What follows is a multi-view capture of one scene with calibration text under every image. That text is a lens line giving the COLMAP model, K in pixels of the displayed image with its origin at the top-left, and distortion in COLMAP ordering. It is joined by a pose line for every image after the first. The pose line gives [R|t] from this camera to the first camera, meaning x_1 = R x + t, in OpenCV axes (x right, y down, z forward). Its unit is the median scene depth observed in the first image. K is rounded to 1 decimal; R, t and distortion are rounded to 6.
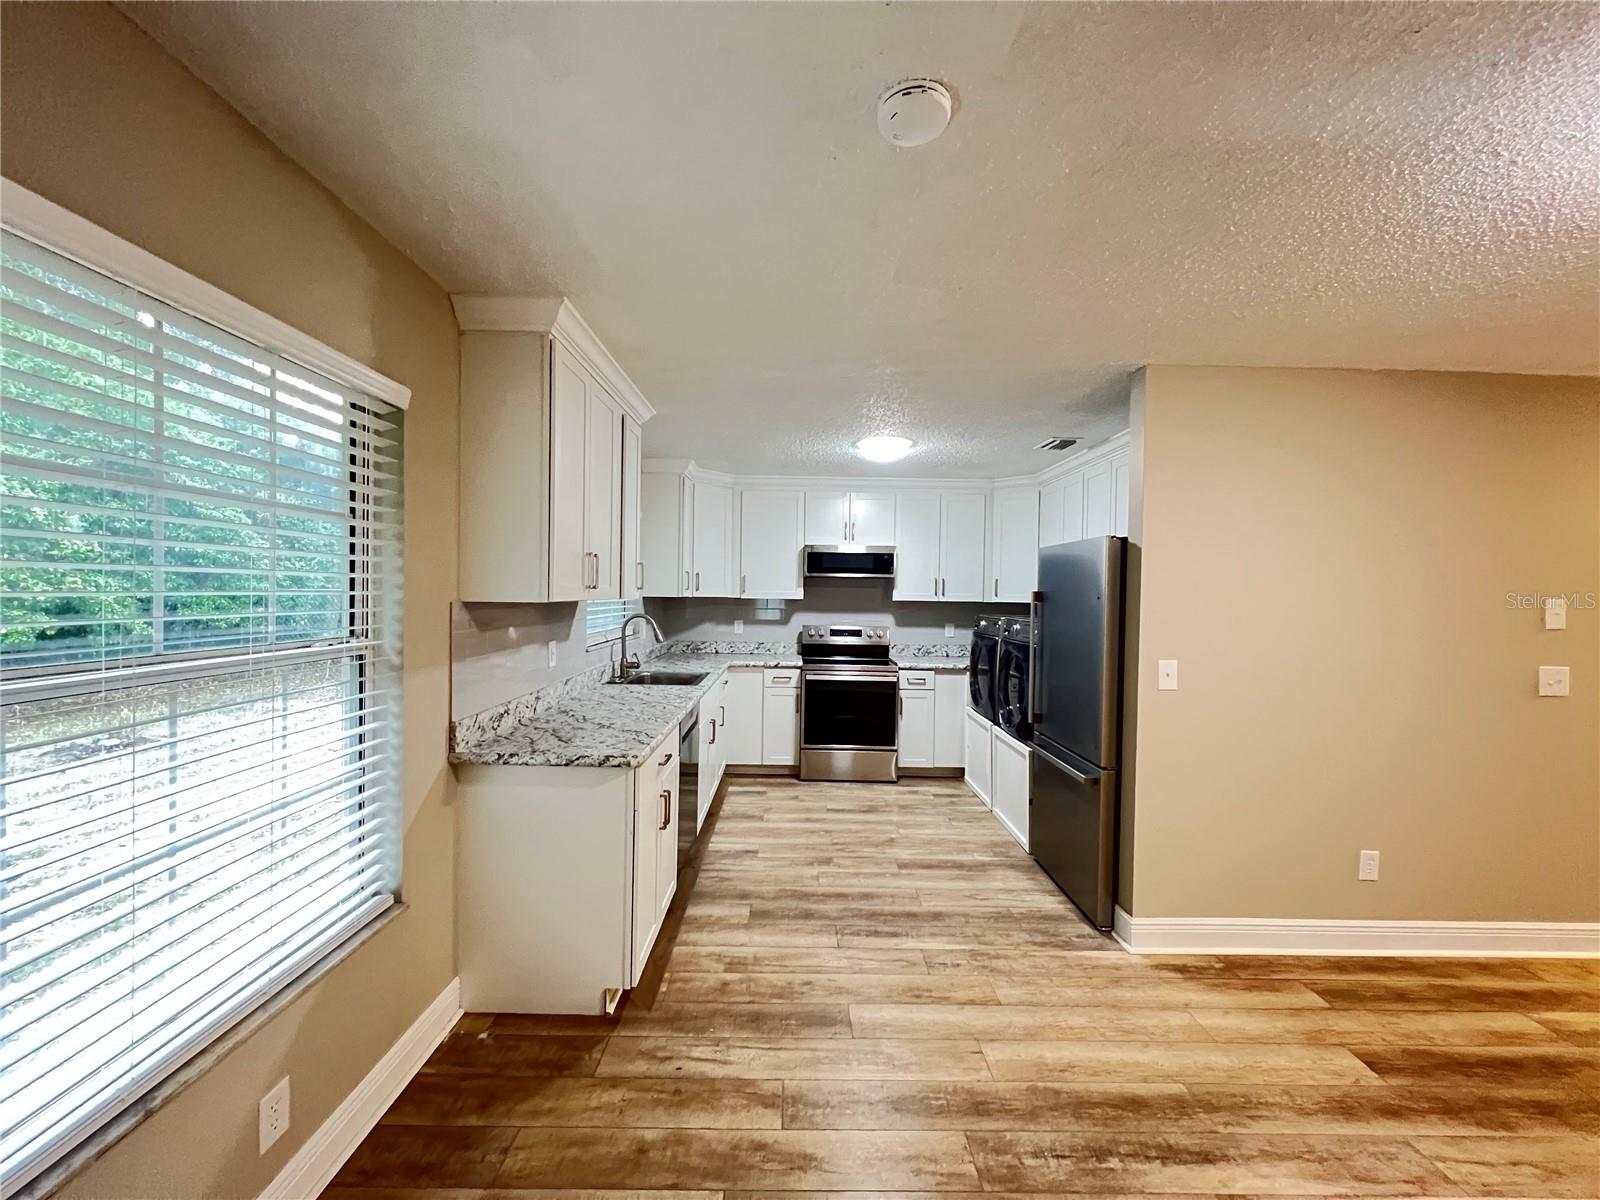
lens RADIAL K [[640.5, 0, 801.2], [0, 640.5, 598.7], [0, 0, 1]] dist [-0.000773, 0.000182]
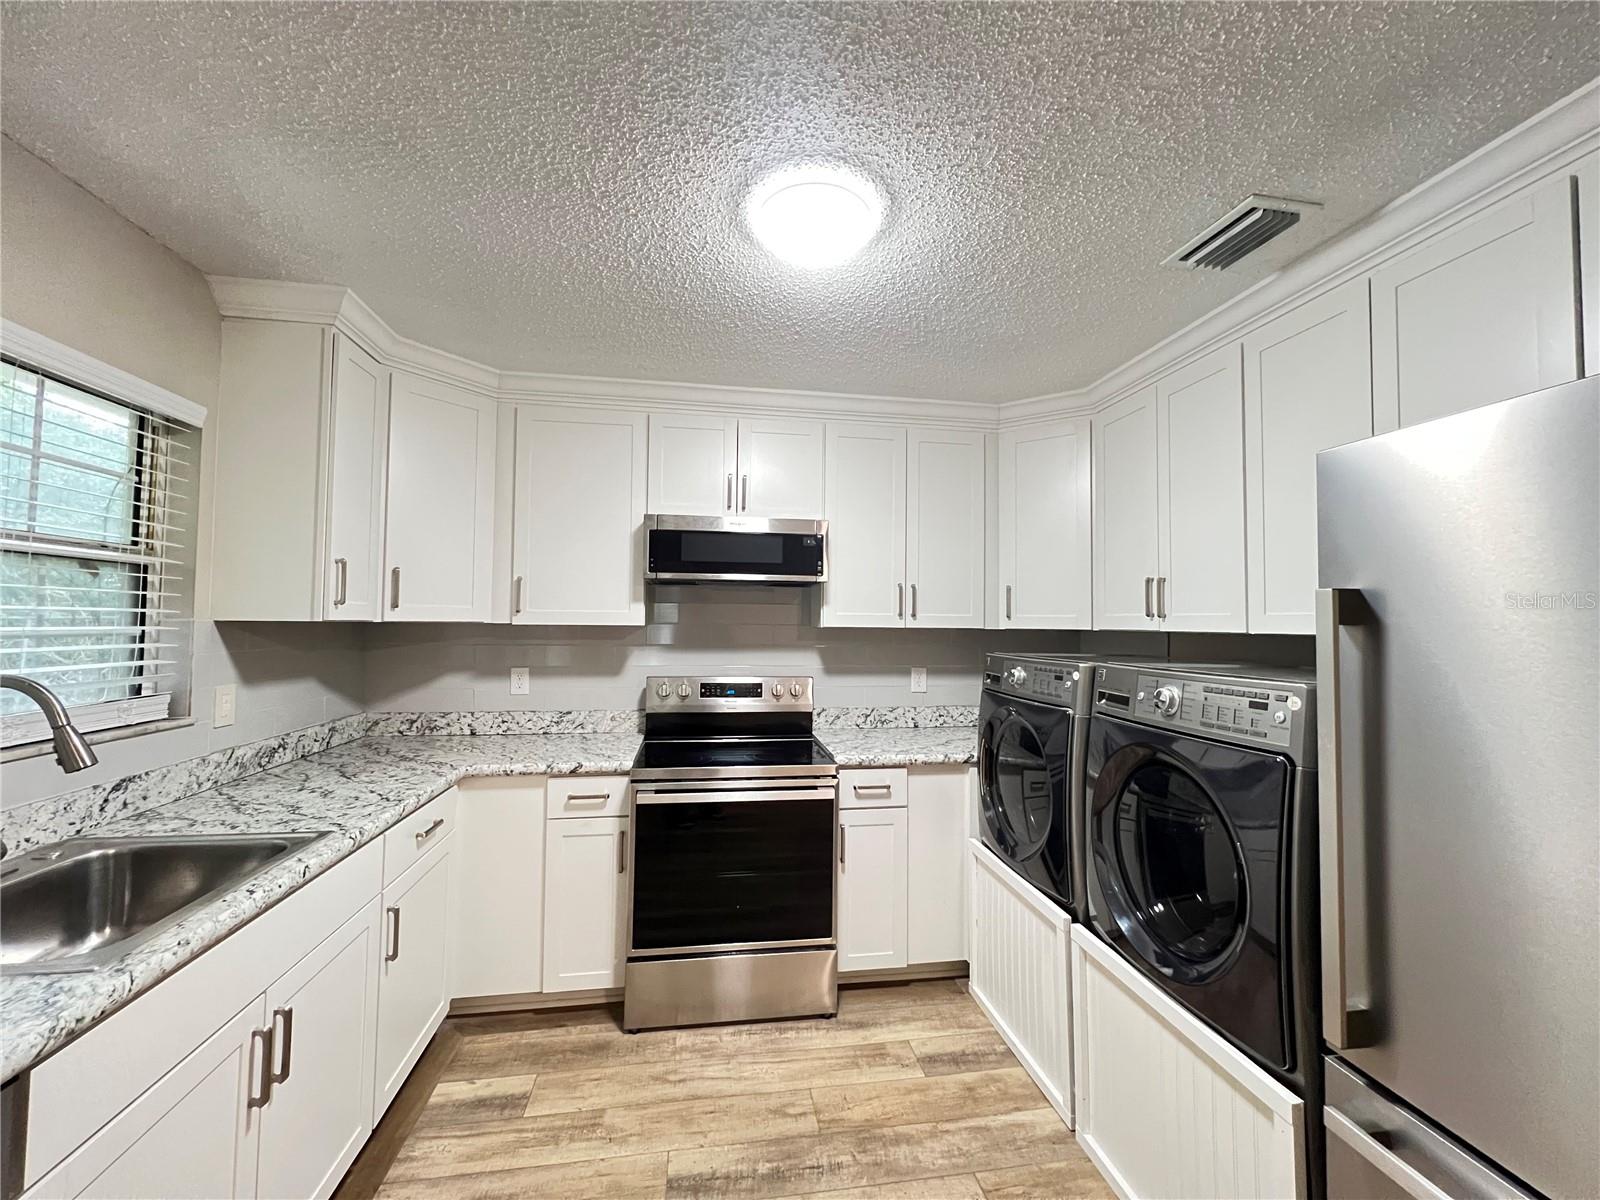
lens RADIAL K [[640.5, 0, 801.2], [0, 640.5, 598.7], [0, 0, 1]] dist [-0.000773, 0.000182]
pose [[0.988816, -0.000038, 0.149143, 0.097403], [0.006796, 0.998973, -0.044802, 0.005610], [-0.148988, 0.045315, 0.987800, 0.950973]]
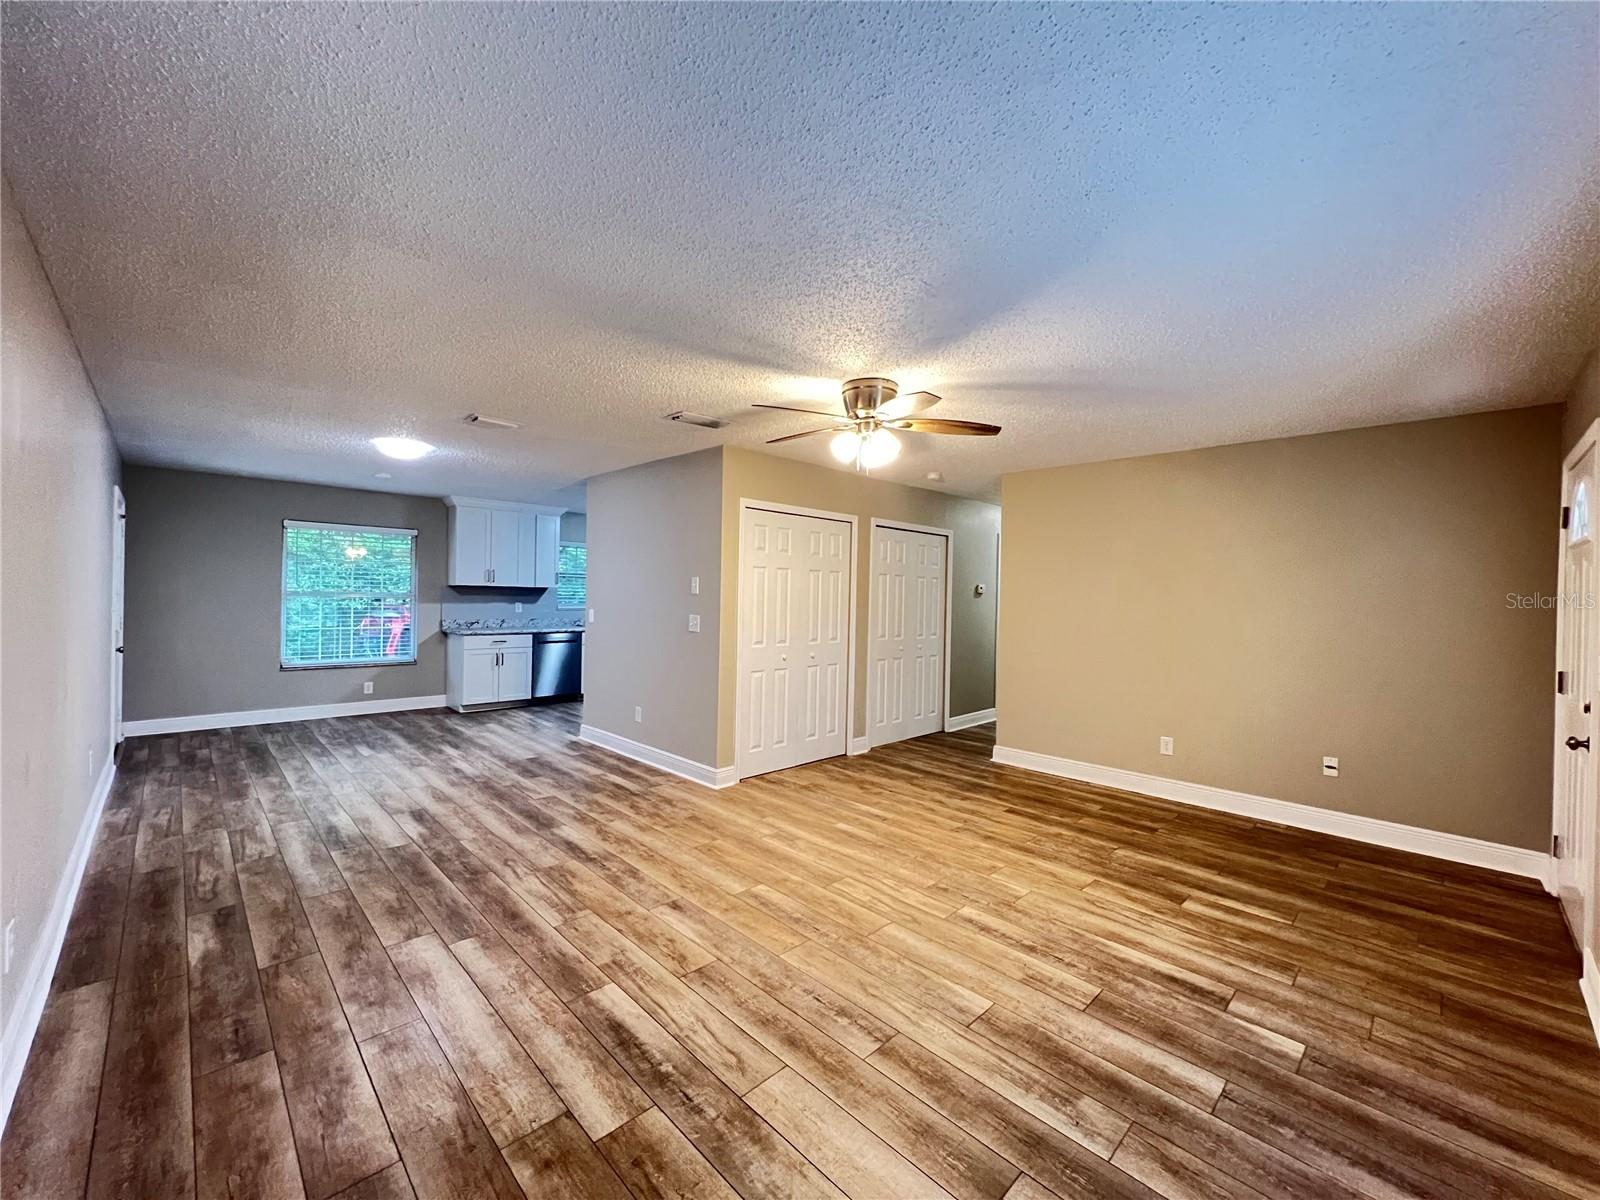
lens RADIAL K [[639.8, 0, 801.3], [0, 639.8, 600.2], [0, 0, 1]] dist [-0.001266, 0.000287]
pose [[0.695331, -0.000024, -0.718690, 2.592155], [-0.014212, 0.999804, -0.013783, 0.082418], [0.718549, 0.019798, 0.695194, -0.015912]]
